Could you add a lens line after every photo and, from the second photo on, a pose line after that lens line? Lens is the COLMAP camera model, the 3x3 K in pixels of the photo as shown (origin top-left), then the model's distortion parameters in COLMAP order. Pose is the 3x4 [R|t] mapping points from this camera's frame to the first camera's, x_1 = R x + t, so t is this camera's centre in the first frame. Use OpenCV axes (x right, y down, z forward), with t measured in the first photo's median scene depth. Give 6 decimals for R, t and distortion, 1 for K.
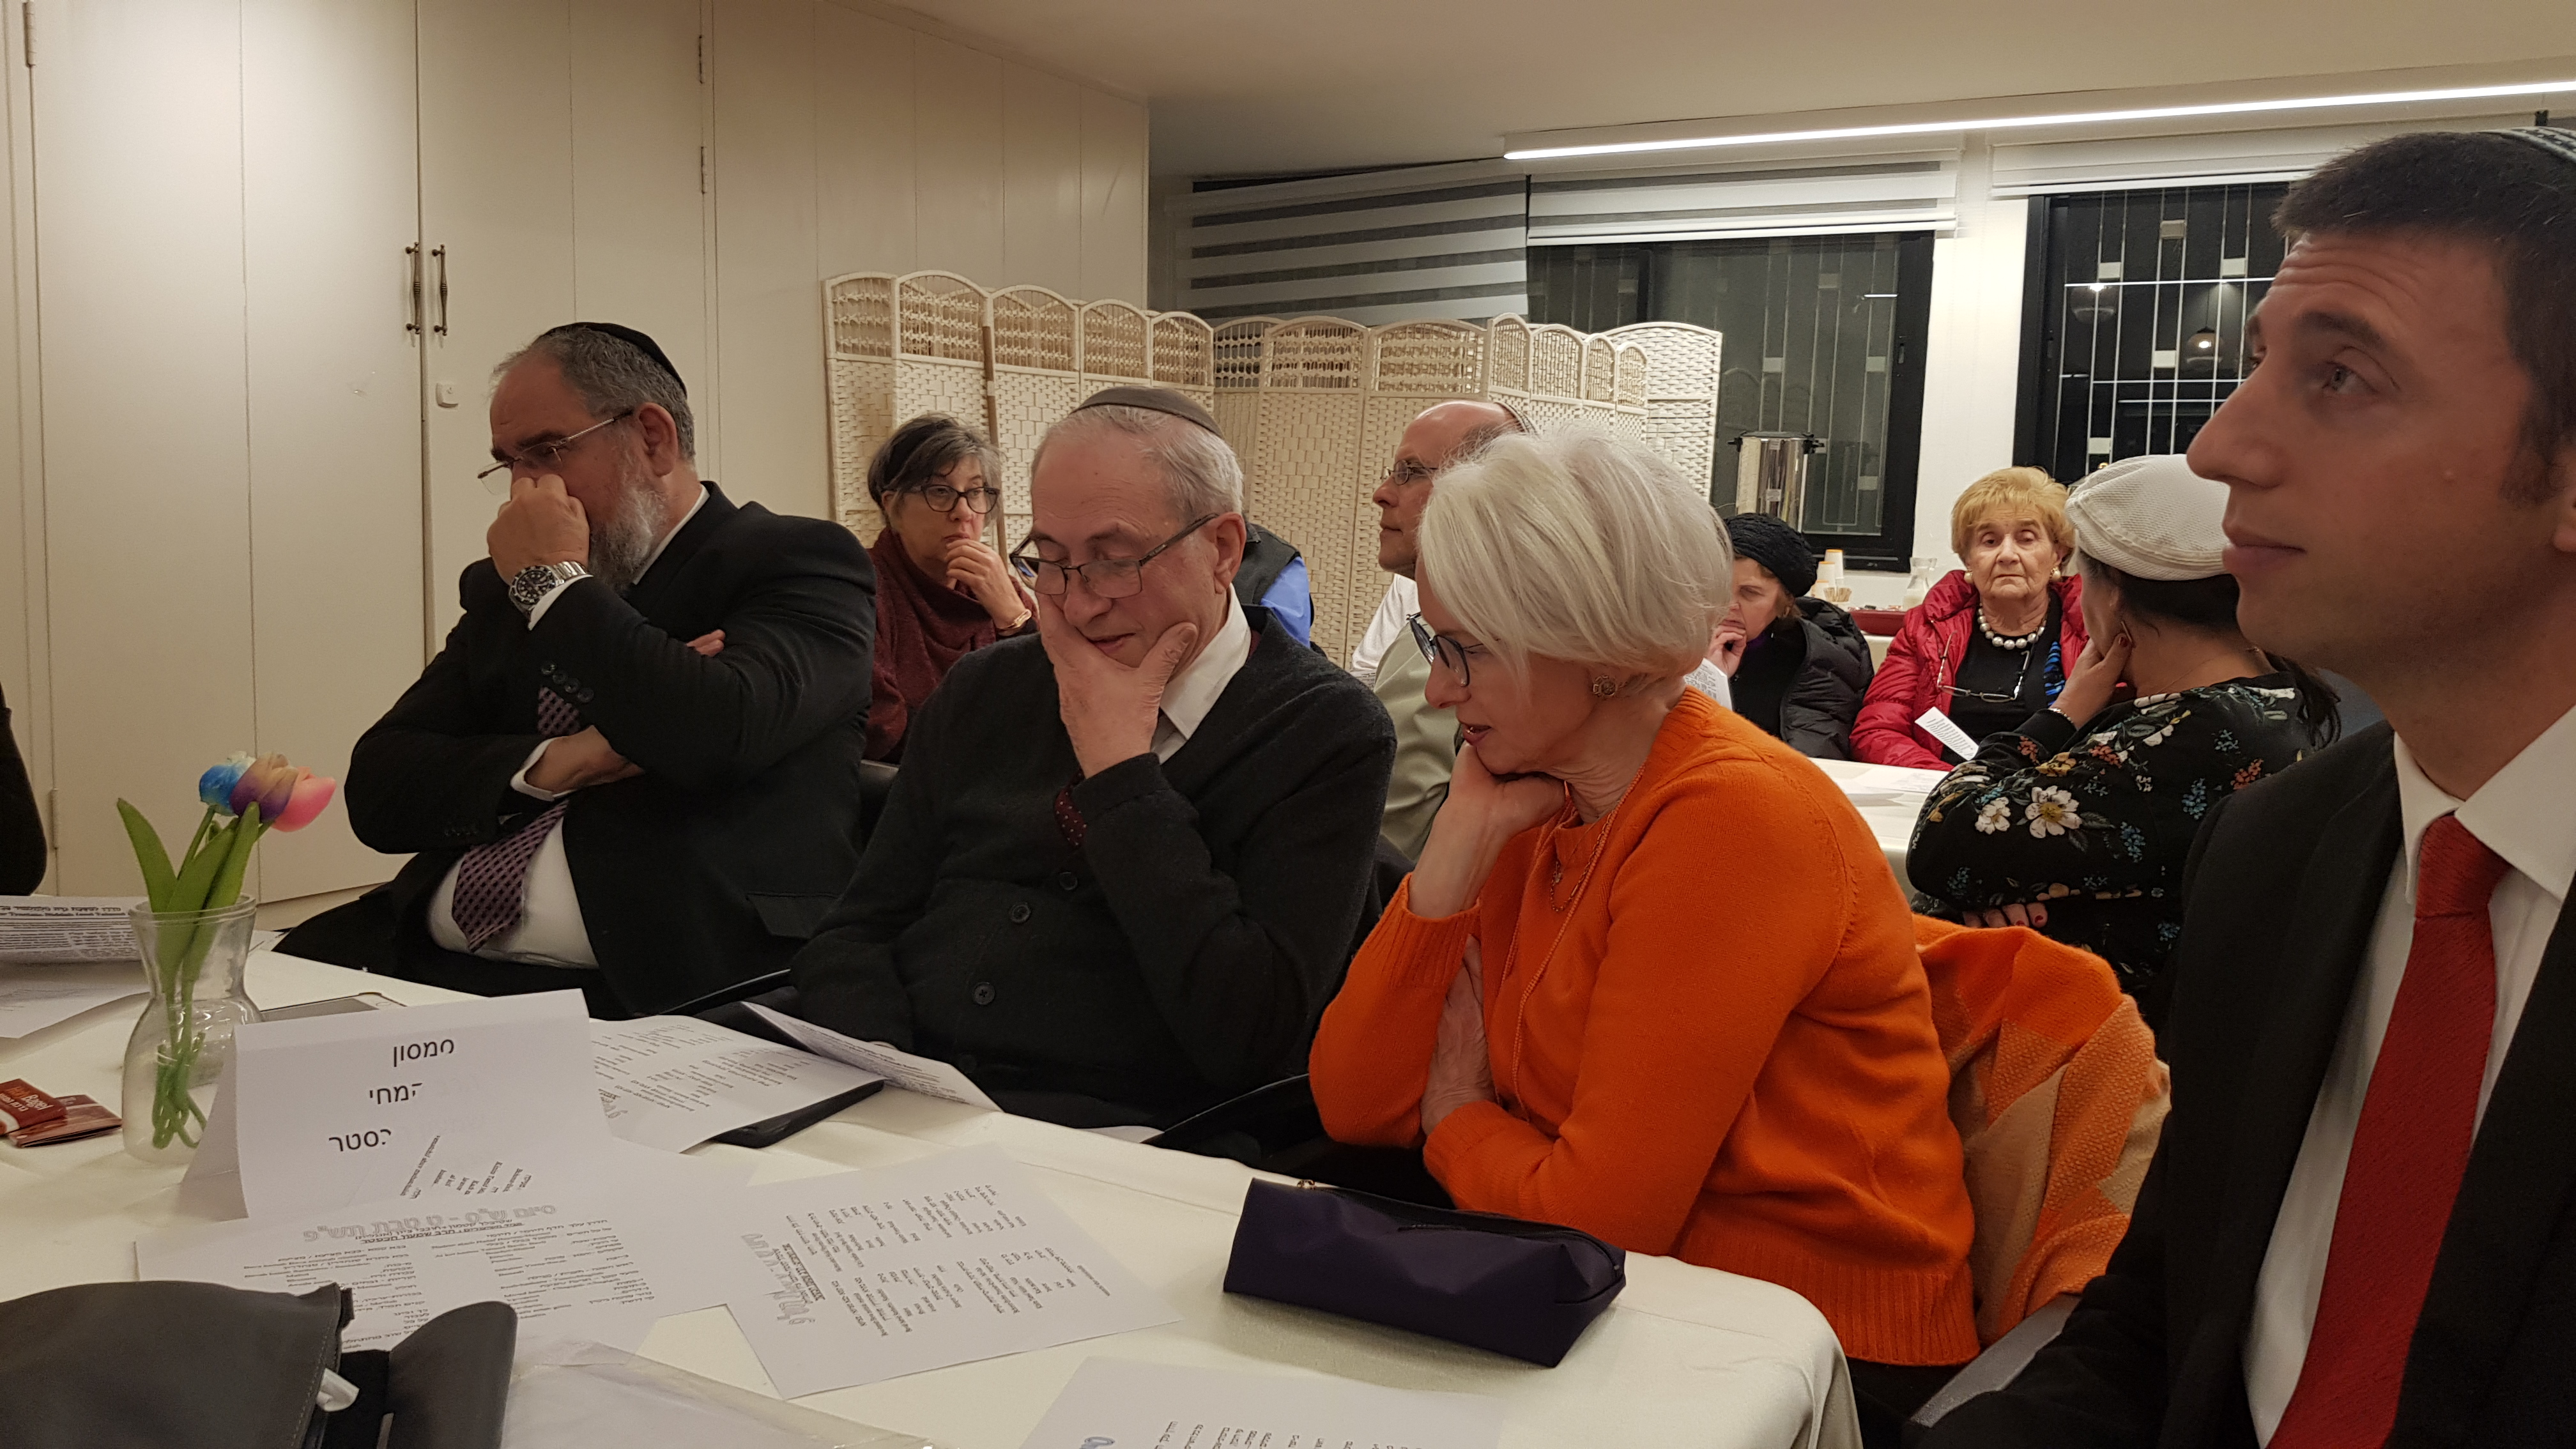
lens RADIAL K [[1973.6, 0, 1313.6], [0, 1973.6, 715.7], [0, 0, 1]] dist [0.037868, -0.036816]
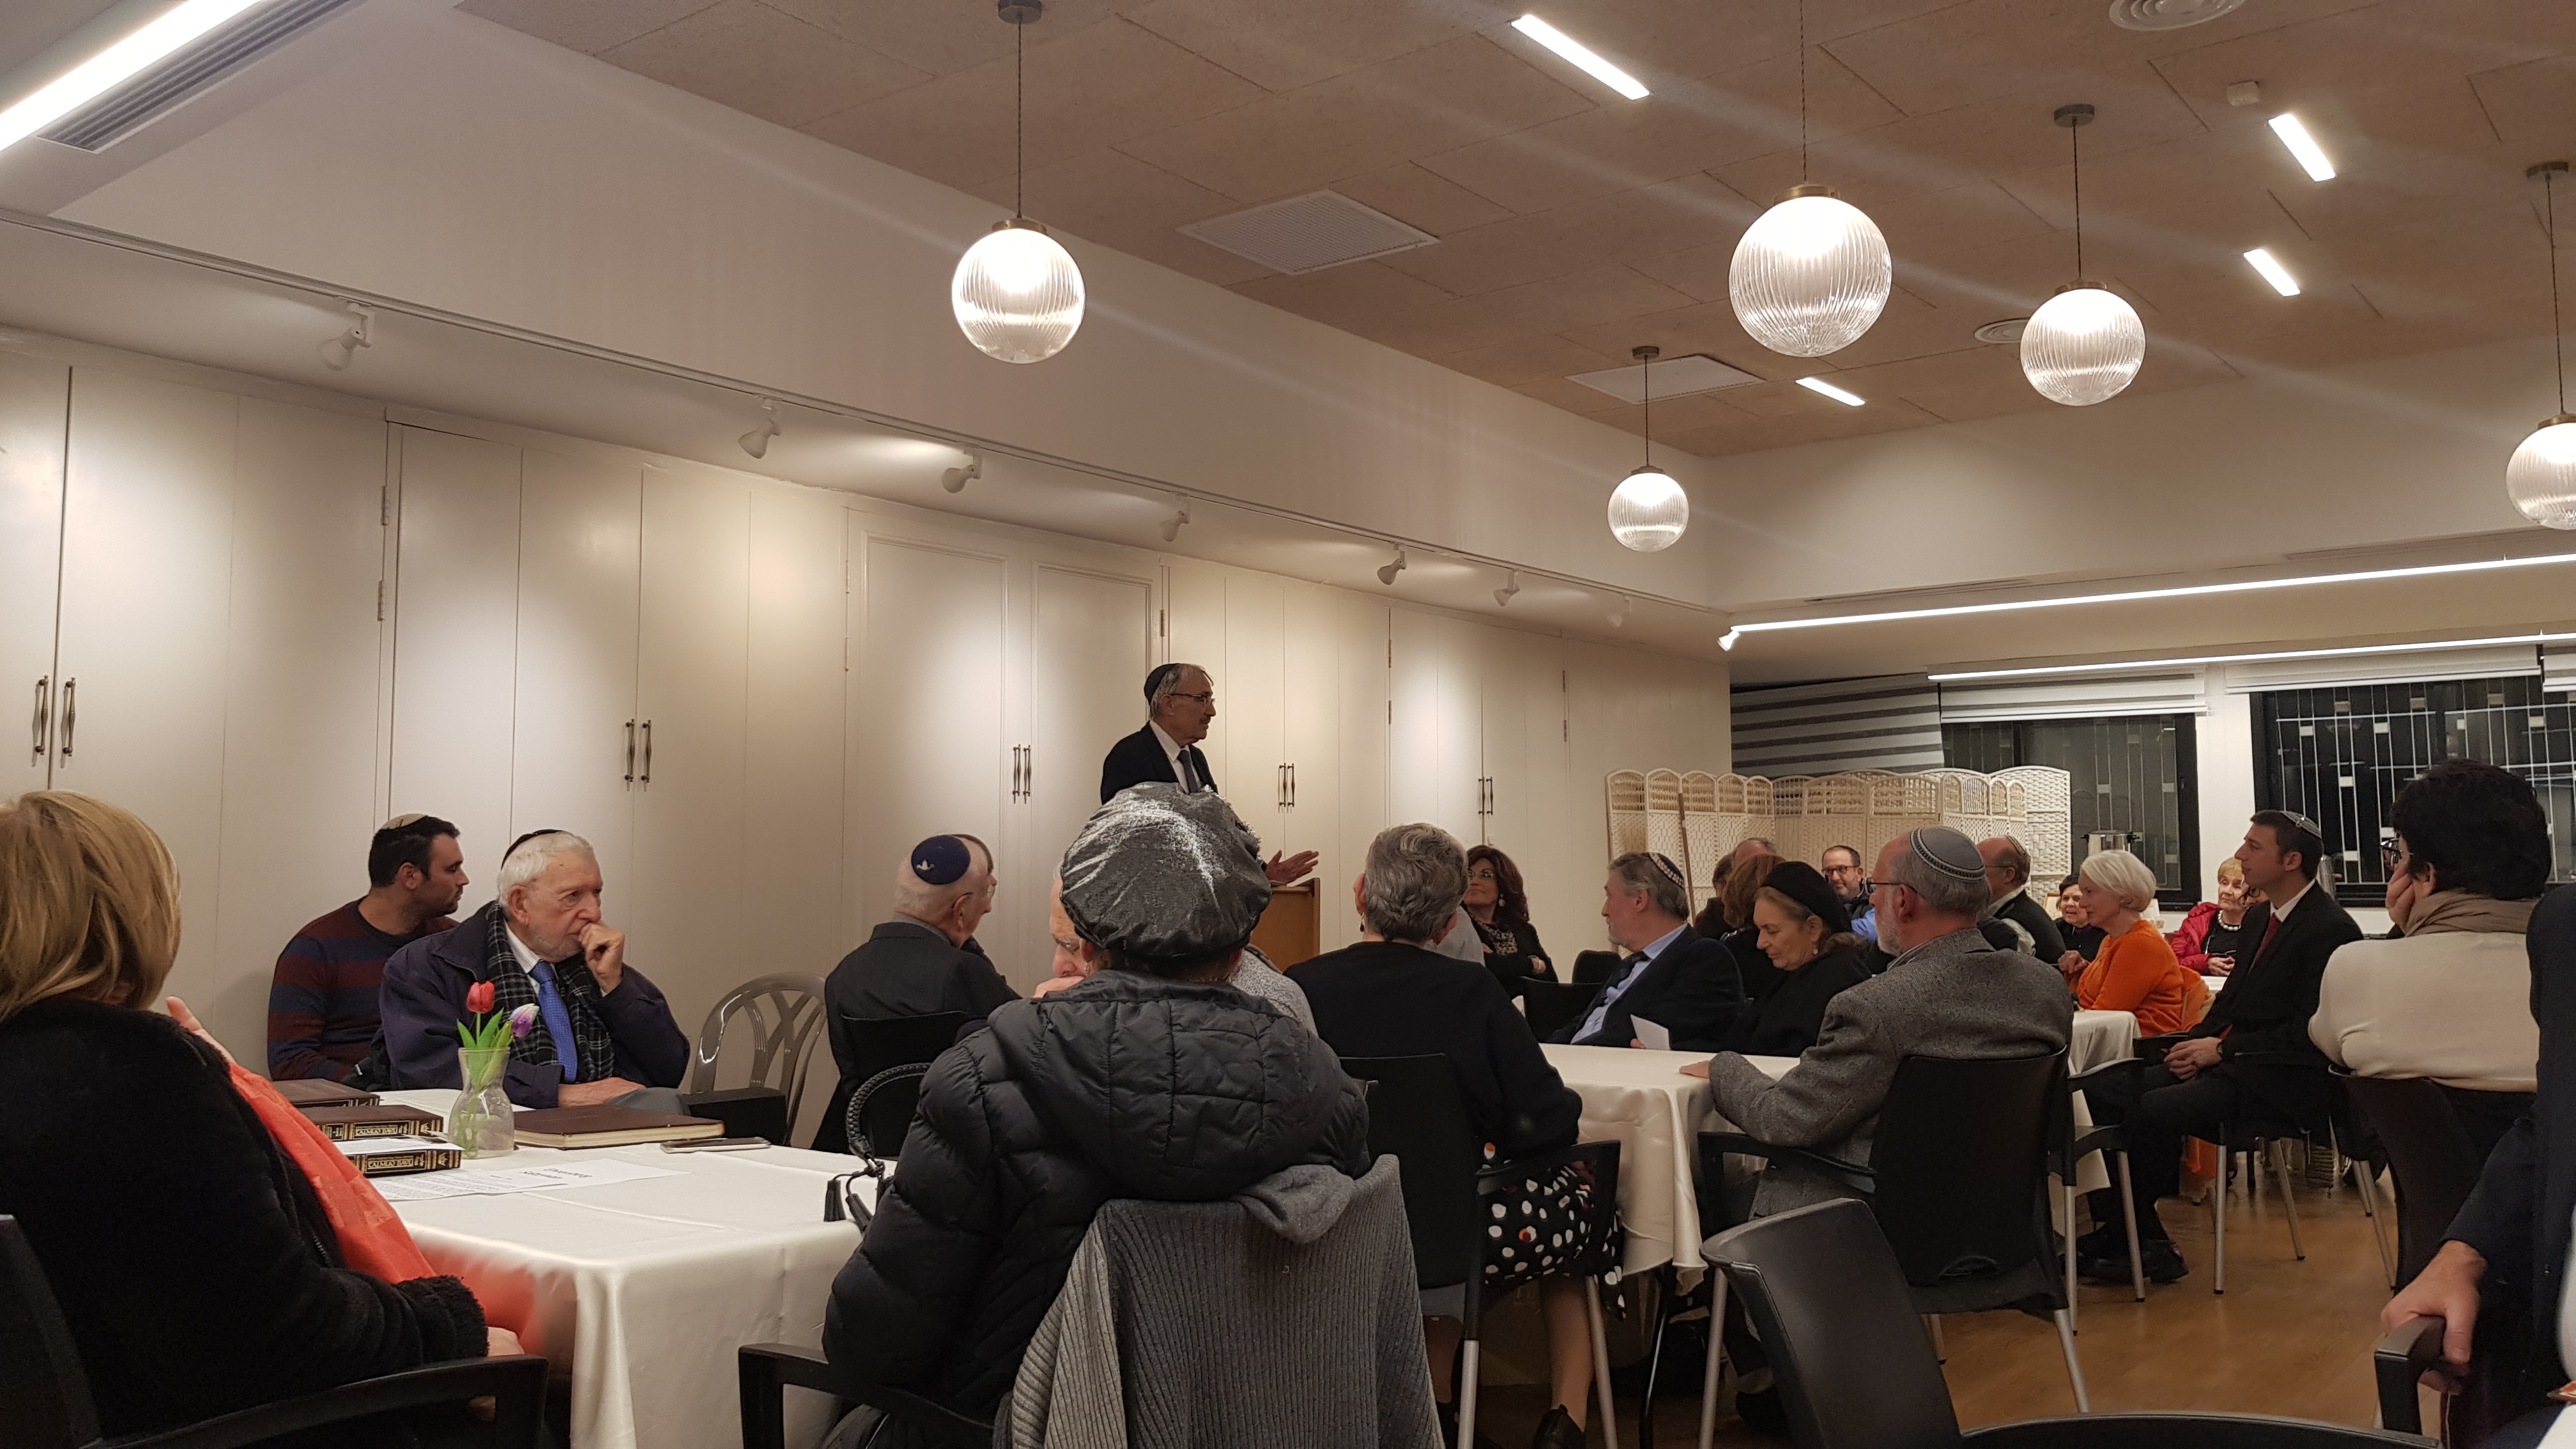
lens RADIAL K [[1973.6, 0, 1279.3], [0, 1973.6, 701.3], [0, 0, 1]] dist [0.037868, -0.036816]
pose [[0.985767, -0.040257, -0.163225, -0.190358], [0.006939, 0.979823, -0.199749, 0.085538], [0.167973, 0.195773, 0.966156, -0.806711]]
